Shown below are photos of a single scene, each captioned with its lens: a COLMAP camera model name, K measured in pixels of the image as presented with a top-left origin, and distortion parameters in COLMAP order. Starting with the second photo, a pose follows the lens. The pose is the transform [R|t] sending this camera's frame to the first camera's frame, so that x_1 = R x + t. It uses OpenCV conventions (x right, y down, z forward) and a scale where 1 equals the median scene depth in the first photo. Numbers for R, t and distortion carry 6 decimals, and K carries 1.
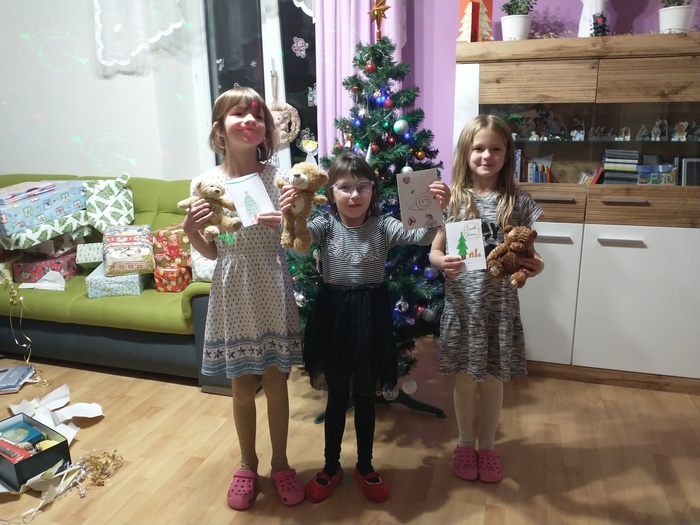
lens RADIAL K [[586.2, 0, 352.2], [0, 586.2, 259.7], [0, 0, 1]] dist [0.110128, -0.182859]
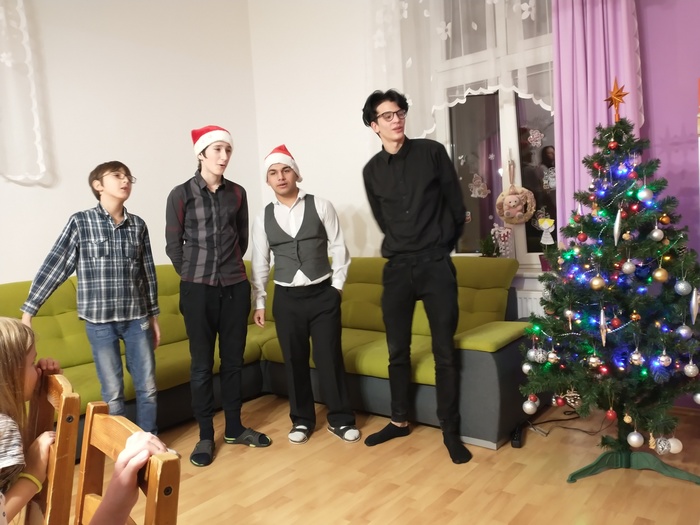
lens RADIAL K [[586.2, 0, 352.2], [0, 586.2, 259.7], [0, 0, 1]] dist [0.110128, -0.182859]
pose [[0.933796, -0.023592, -0.357027, -0.025185], [-0.033290, 0.987767, -0.152340, 0.069095], [0.356254, 0.154140, 0.921588, -0.161315]]
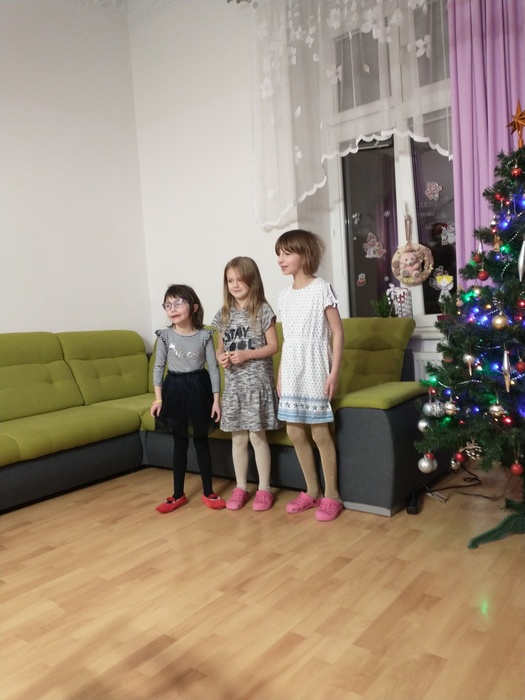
lens RADIAL K [[586.2, 0, 262.5], [0, 586.2, 350.0], [0, 0, 1]] dist [0.110128, -0.182859]
pose [[0.938694, -0.029705, -0.343470, -0.027548], [-0.025100, 0.987748, -0.154023, 0.124074], [0.343837, 0.153202, 0.926448, -0.039629]]
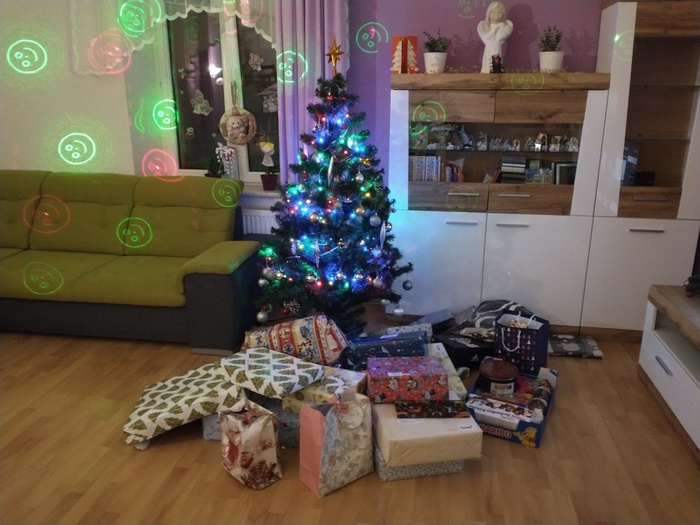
lens RADIAL K [[586.2, 0, 352.2], [0, 586.2, 259.7], [0, 0, 1]] dist [0.110128, -0.182859]
pose [[0.991850, -0.025601, 0.124813, -0.078472], [0.021345, 0.999148, 0.035318, -0.008609], [-0.125611, -0.032366, 0.991551, -0.277999]]
